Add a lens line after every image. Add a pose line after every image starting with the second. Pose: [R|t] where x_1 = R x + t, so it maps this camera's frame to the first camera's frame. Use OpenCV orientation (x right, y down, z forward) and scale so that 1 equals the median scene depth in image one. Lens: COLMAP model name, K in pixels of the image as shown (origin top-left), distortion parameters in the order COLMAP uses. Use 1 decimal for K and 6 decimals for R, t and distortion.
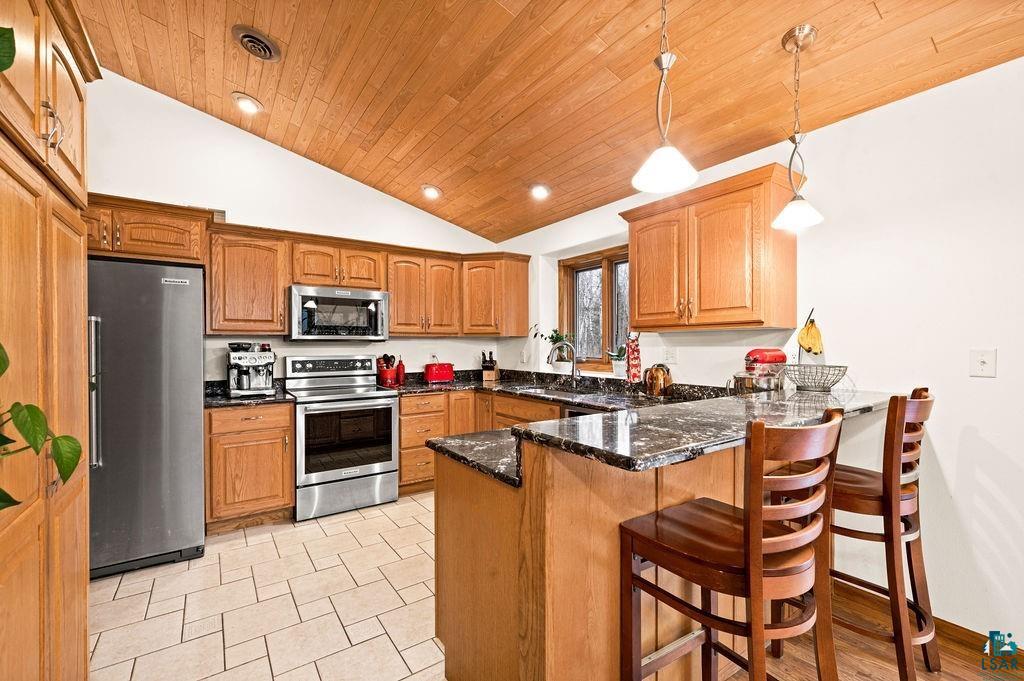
lens RADIAL K [[437.3, 0, 515.8], [0, 437.3, 341.7], [0, 0, 1]] dist [-0.000374, -0.000034]
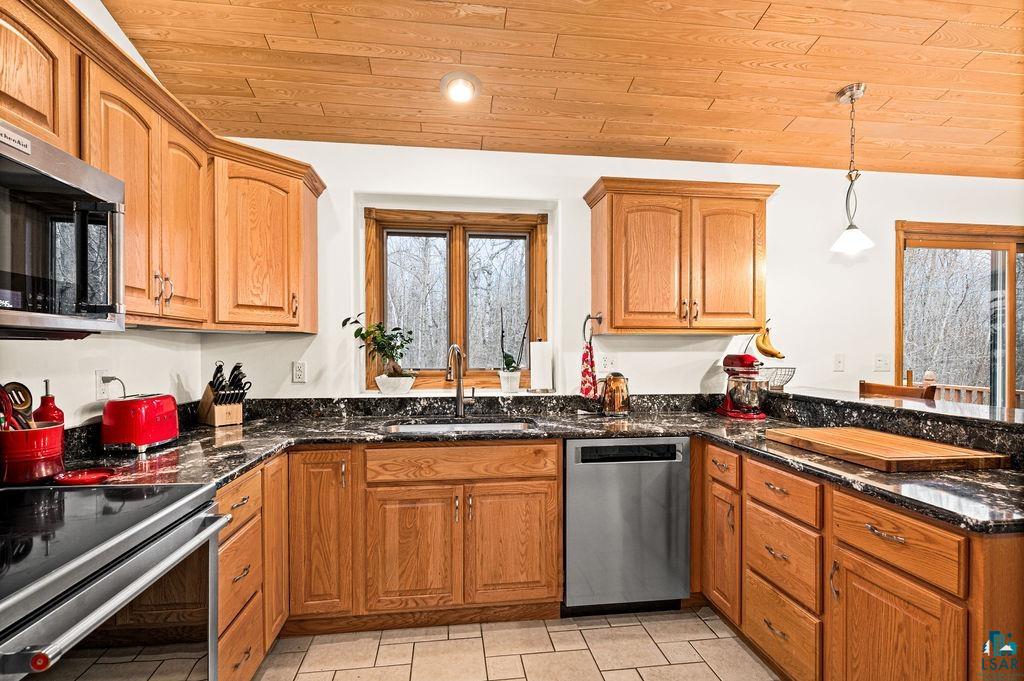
lens RADIAL K [[508.7, 0, 516.9], [0, 508.7, 350.0], [0, 0, 1]] dist [-0.004187, -0.000154]
pose [[0.452443, 0.003389, 0.891787, -0.504789], [-0.008962, 0.999960, 0.000747, 0.007051], [-0.891748, -0.008330, 0.452455, 0.596650]]
